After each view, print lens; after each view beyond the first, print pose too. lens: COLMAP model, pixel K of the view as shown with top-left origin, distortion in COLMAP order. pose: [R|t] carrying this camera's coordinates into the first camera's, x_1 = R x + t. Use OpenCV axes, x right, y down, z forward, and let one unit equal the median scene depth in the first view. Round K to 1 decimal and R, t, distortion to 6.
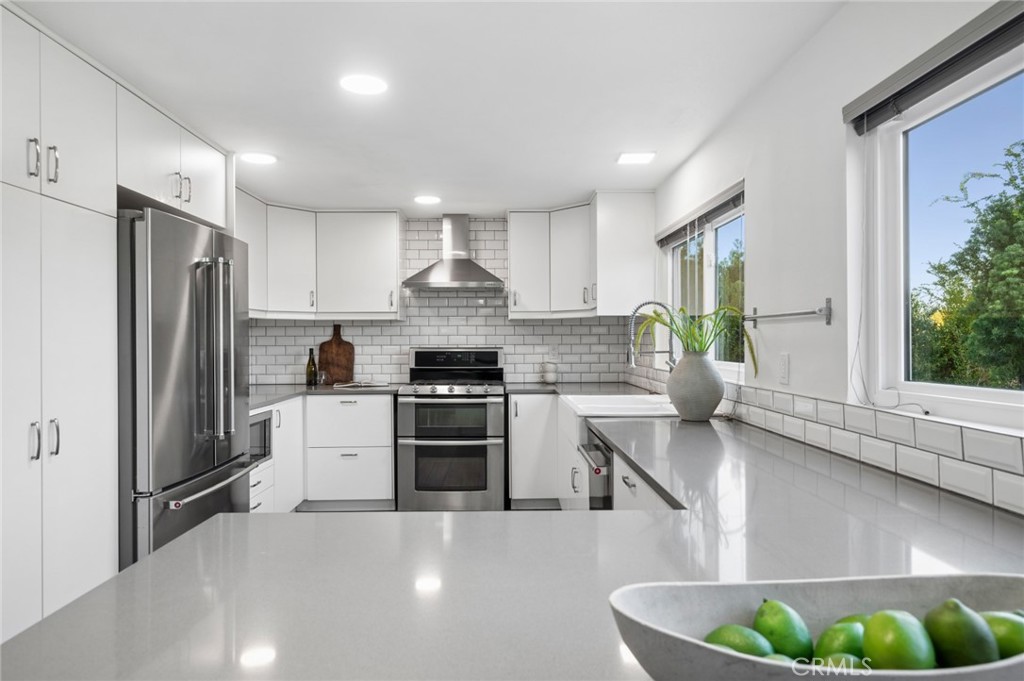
lens RADIAL K [[606.5, 0, 512.3], [0, 606.5, 341.2], [0, 0, 1]] dist [-0.004771, -0.001532]
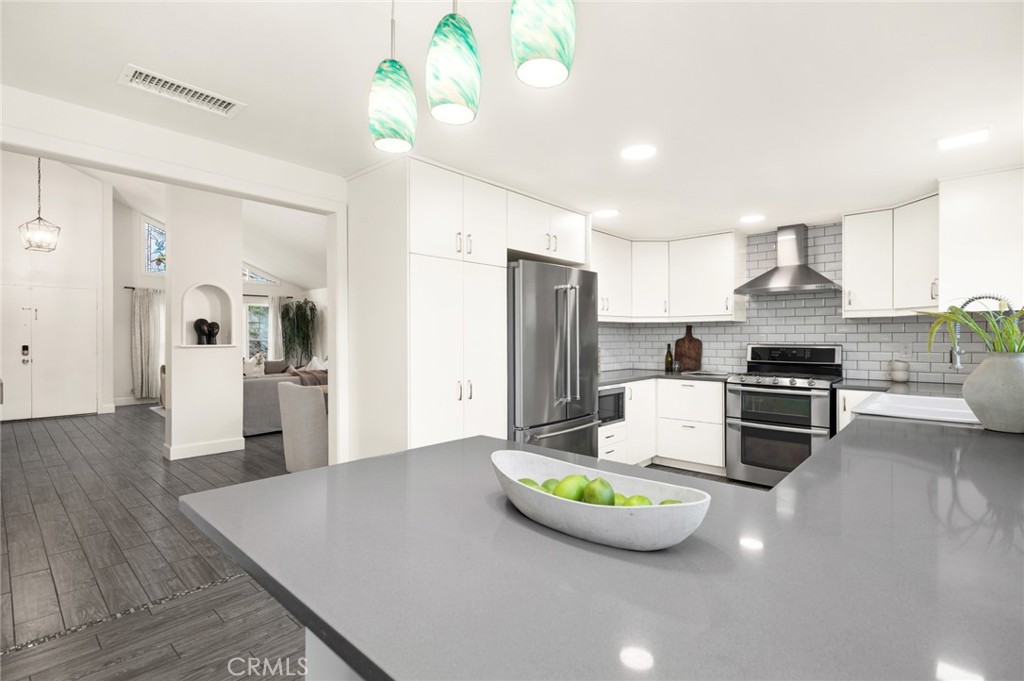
lens RADIAL K [[474.4, 0, 515.2], [0, 474.4, 339.8], [0, 0, 1]] dist [0.004066, -0.001293]
pose [[0.730137, 0.005001, -0.683282, 0.141885], [-0.002228, 0.999985, 0.004937, -0.001286], [0.683297, -0.002082, 0.730137, 0.008956]]
